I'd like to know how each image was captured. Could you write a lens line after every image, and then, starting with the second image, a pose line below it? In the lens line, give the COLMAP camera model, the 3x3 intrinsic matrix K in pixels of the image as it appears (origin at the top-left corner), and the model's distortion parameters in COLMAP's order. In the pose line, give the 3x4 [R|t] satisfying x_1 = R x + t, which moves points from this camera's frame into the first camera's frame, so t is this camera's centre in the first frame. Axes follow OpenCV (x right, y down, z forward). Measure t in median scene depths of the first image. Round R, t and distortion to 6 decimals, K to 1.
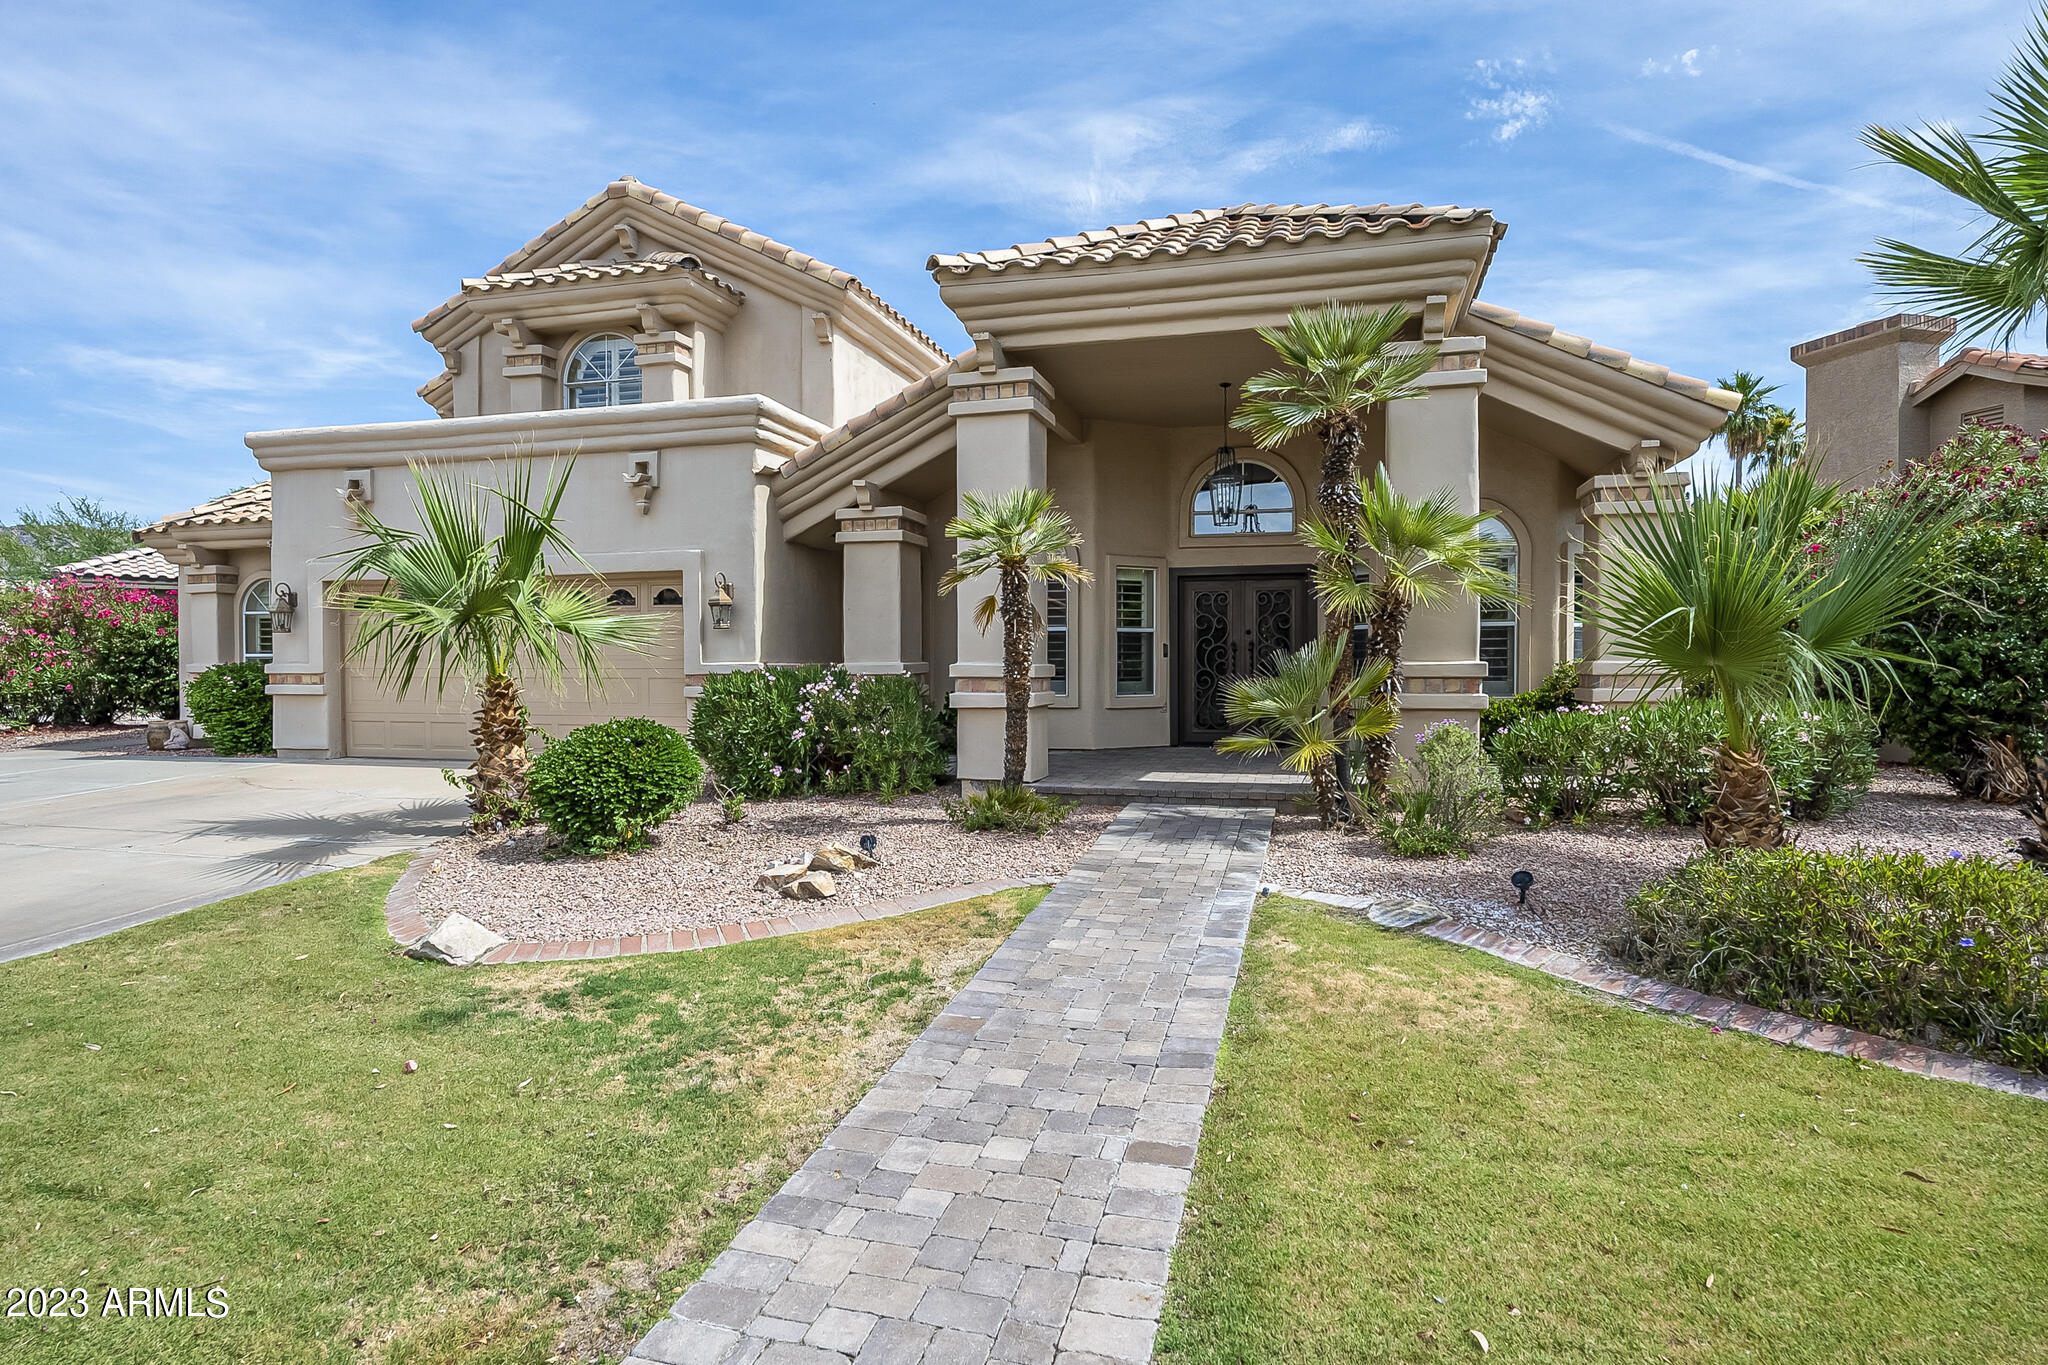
lens RADIAL K [[1100.0, 0, 1022.1], [0, 1100.0, 671.2], [0, 0, 1]] dist [0.002392, -0.000164]
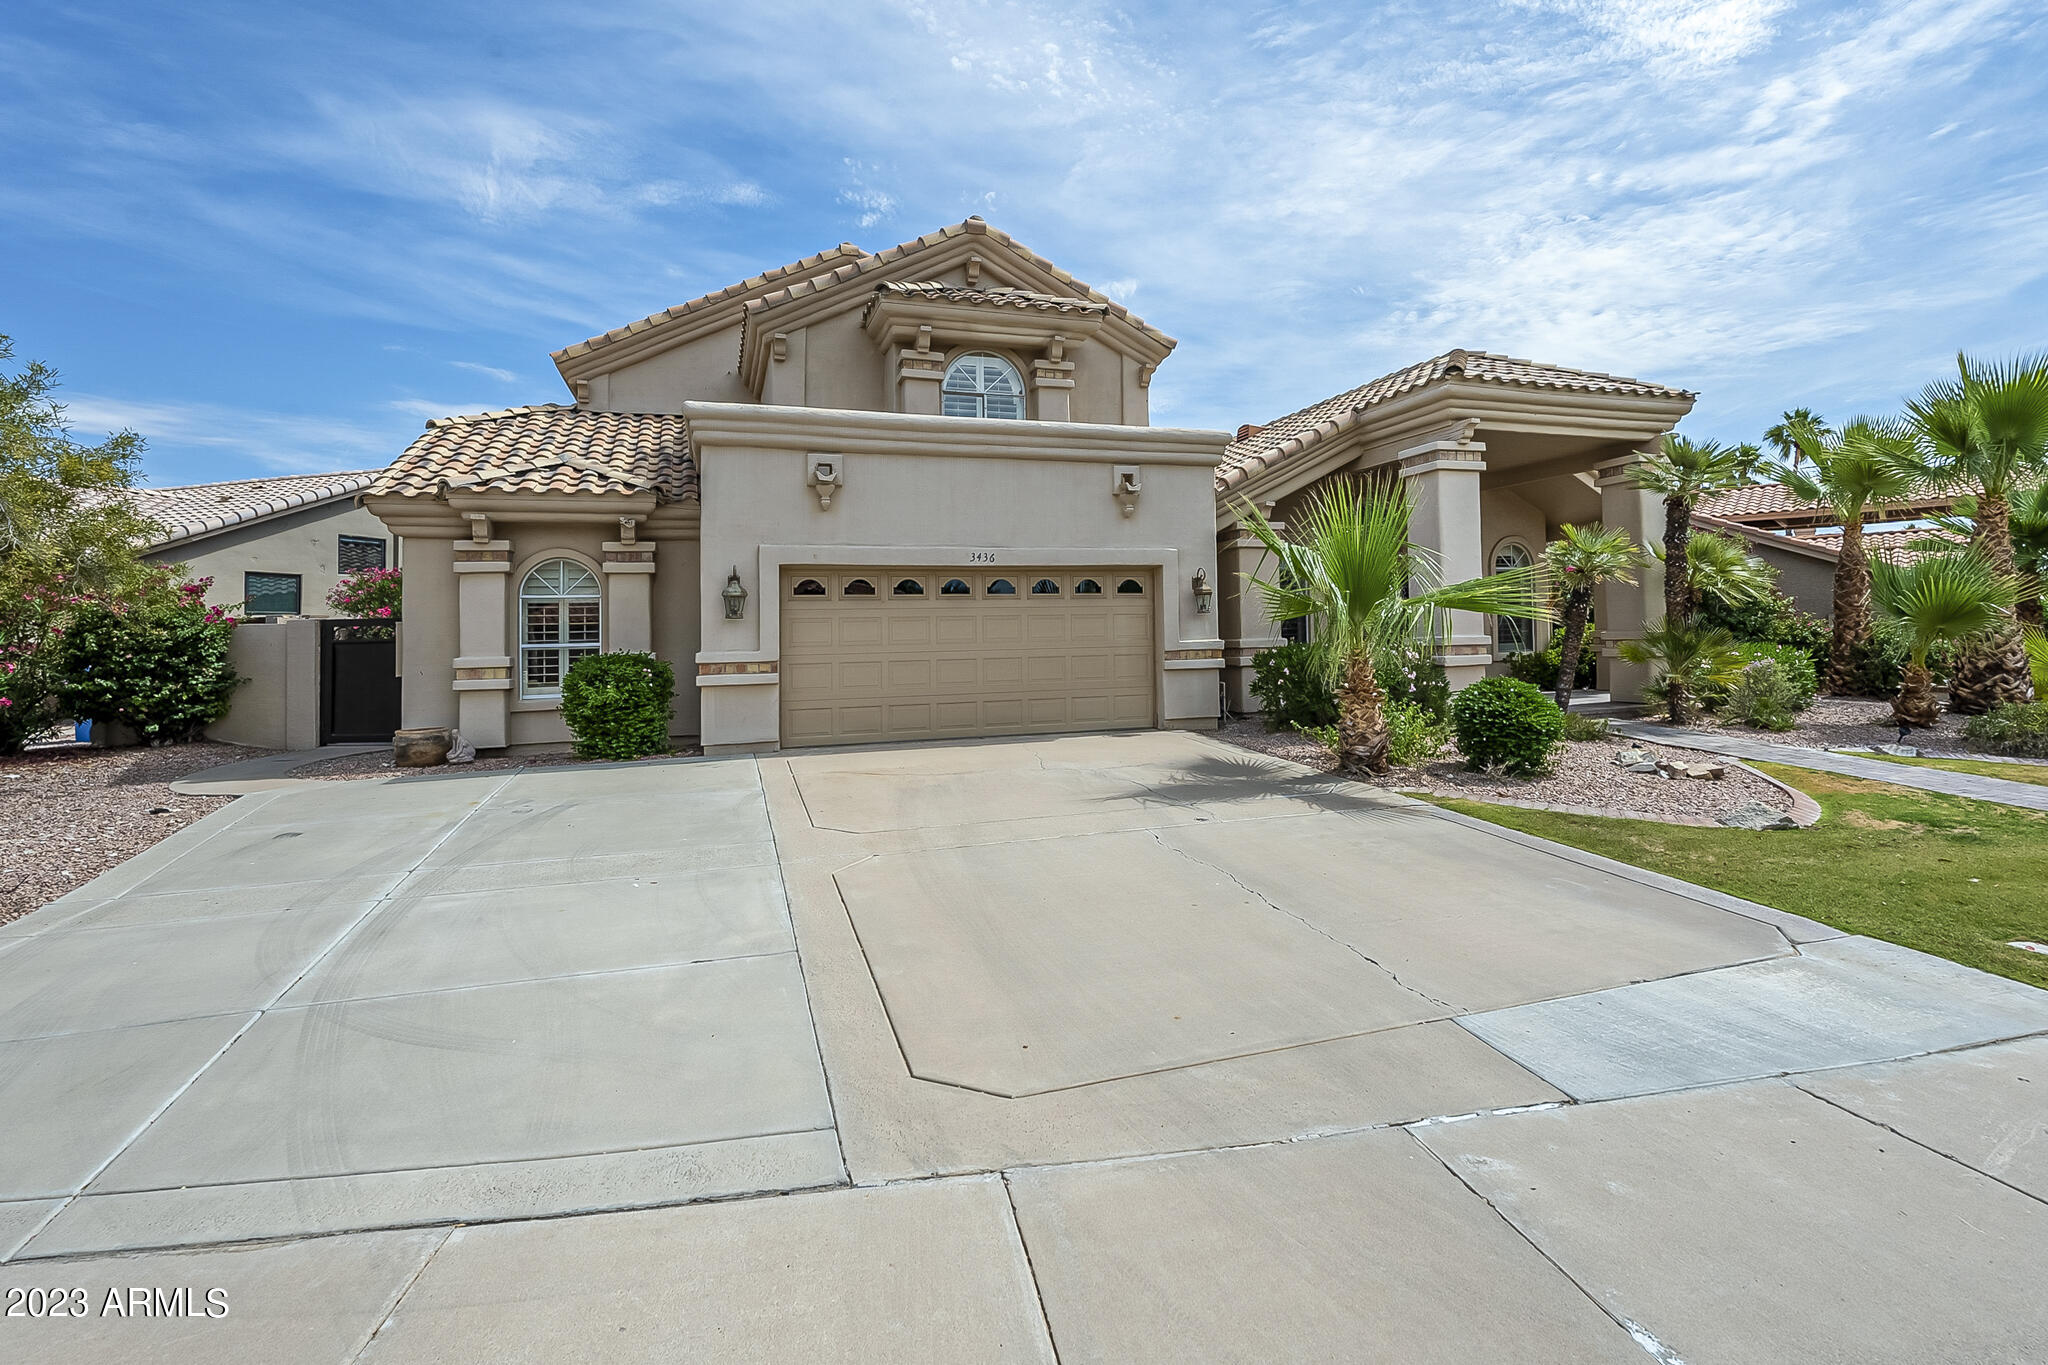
lens RADIAL K [[911.6, 0, 1034.0], [0, 911.6, 624.7], [0, 0, 1]] dist [-0.003051, -0.000350]
pose [[0.835879, -0.004409, 0.548896, -0.974488], [0.023679, 0.999327, -0.028032, -0.002539], [-0.548403, 0.036429, 0.835420, 0.238692]]
